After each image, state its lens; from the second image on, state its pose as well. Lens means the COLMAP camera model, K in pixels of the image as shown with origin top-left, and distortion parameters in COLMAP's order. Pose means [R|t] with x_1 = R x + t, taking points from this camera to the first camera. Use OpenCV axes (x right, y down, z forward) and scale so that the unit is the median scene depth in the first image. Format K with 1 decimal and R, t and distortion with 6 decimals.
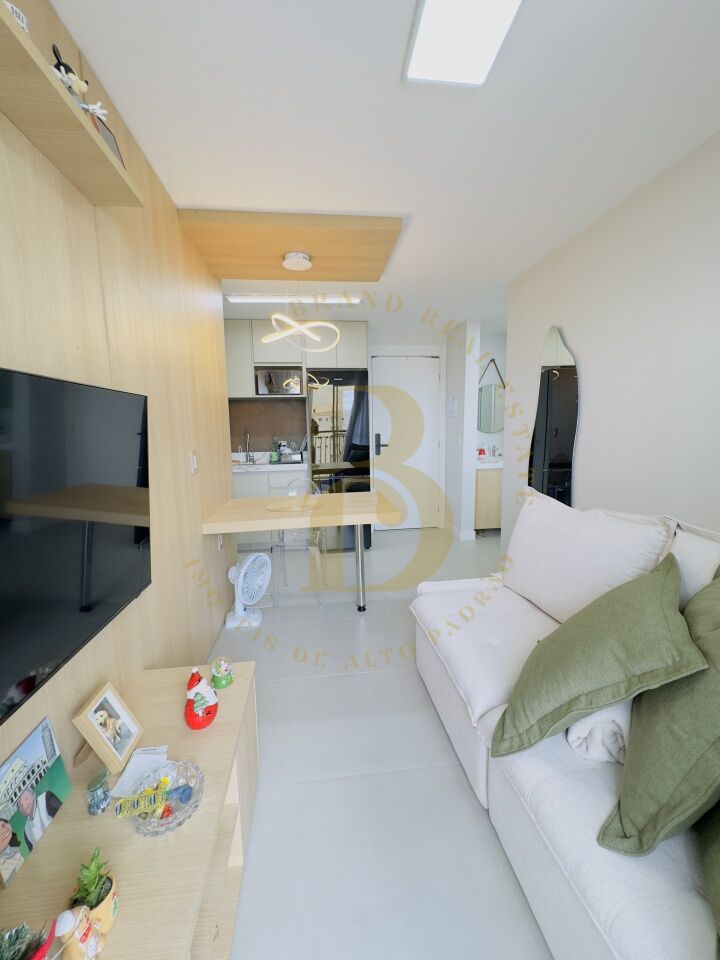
lens RADIAL K [[383.7, 0, 356.6], [0, 383.7, 479.6], [0, 0, 1]] dist [-0.012667, 0.002086]
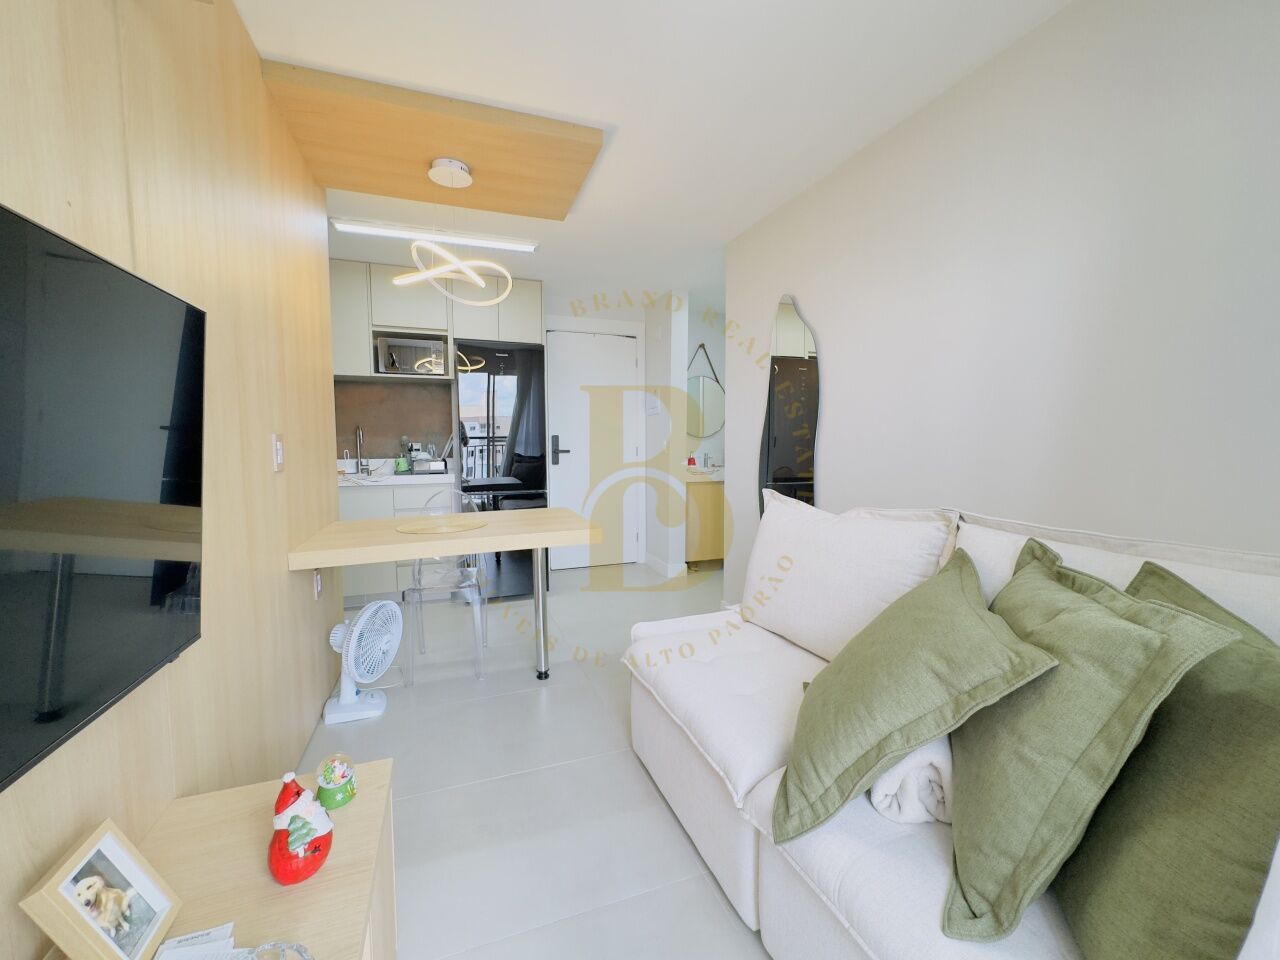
lens RADIAL K [[511.6, 0, 636.0], [0, 511.6, 481.6], [0, 0, 1]] dist [-0.012667, 0.002086]
pose [[0.971617, -0.000797, 0.236559, -0.057995], [0.015530, 0.998052, -0.060422, 0.065400], [-0.236050, 0.062381, 0.969737, 0.066527]]
